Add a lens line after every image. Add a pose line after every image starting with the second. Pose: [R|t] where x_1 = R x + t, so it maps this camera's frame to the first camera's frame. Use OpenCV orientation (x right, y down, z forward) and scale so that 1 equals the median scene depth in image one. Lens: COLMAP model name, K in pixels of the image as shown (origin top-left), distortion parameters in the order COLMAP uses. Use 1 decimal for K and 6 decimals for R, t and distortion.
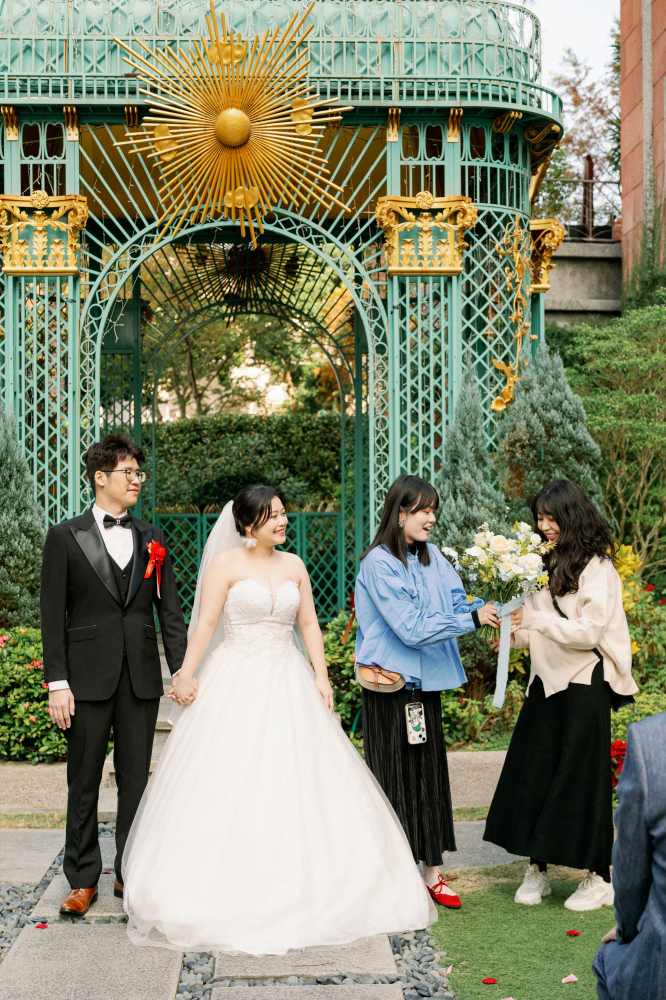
lens RADIAL K [[2139.7, 0, 340.1], [0, 2139.7, 479.6], [0, 0, 1]] dist [0.153876, 0.000000]
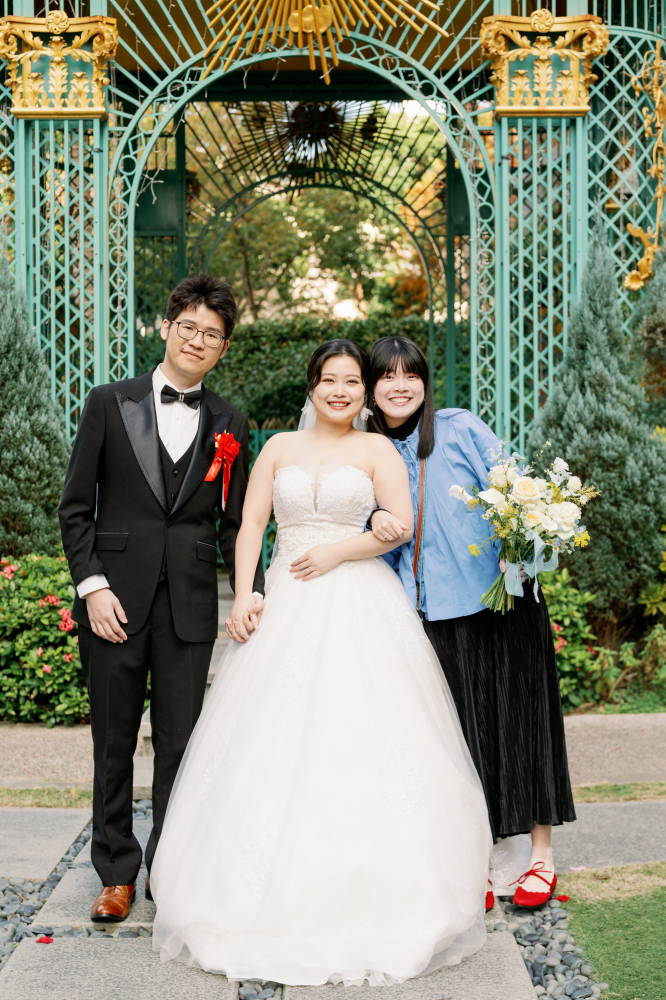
lens RADIAL K [[2139.7, 0, 333.3], [0, 2139.7, 500.9], [0, 0, 1]] dist [0.153876, 0.000000]
pose [[0.999596, 0.000920, -0.028394, -0.014786], [-0.000456, 0.999866, 0.016347, 0.033795], [0.028406, -0.016328, 0.999463, 0.200971]]
